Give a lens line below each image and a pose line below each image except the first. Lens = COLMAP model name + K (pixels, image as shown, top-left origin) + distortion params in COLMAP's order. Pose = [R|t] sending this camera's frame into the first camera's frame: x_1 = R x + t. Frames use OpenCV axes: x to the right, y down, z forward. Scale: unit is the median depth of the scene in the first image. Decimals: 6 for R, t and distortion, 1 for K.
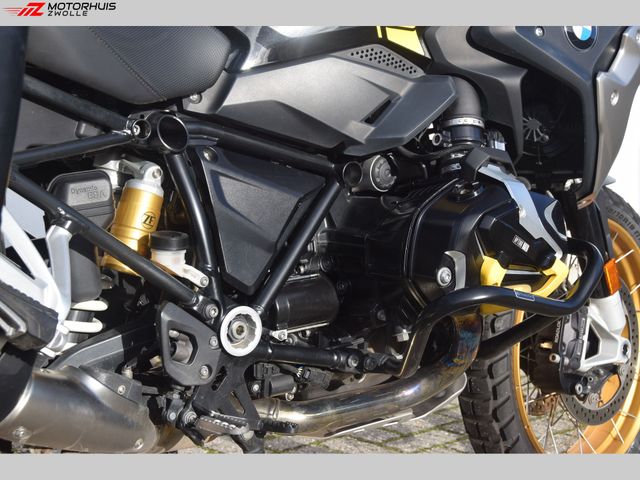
lens RADIAL K [[1149.9, 0, 321.6], [0, 1149.9, 250.3], [0, 0, 1]] dist [0.300789, 0.017891]
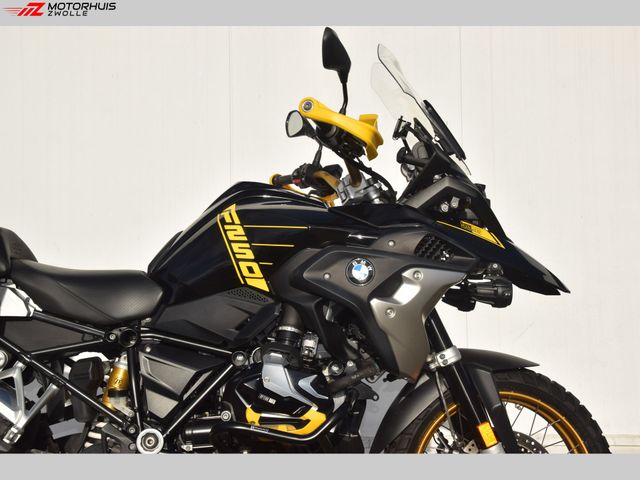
lens RADIAL K [[972.8, 0, 331.3], [0, 972.8, 243.7], [0, 0, 1]] dist [0.166076, 0.135232]
pose [[0.785833, -0.066417, -0.614862, 1.160136], [-0.050733, 0.983942, -0.171124, 0.011087], [0.616354, 0.165669, 0.769845, -0.110505]]
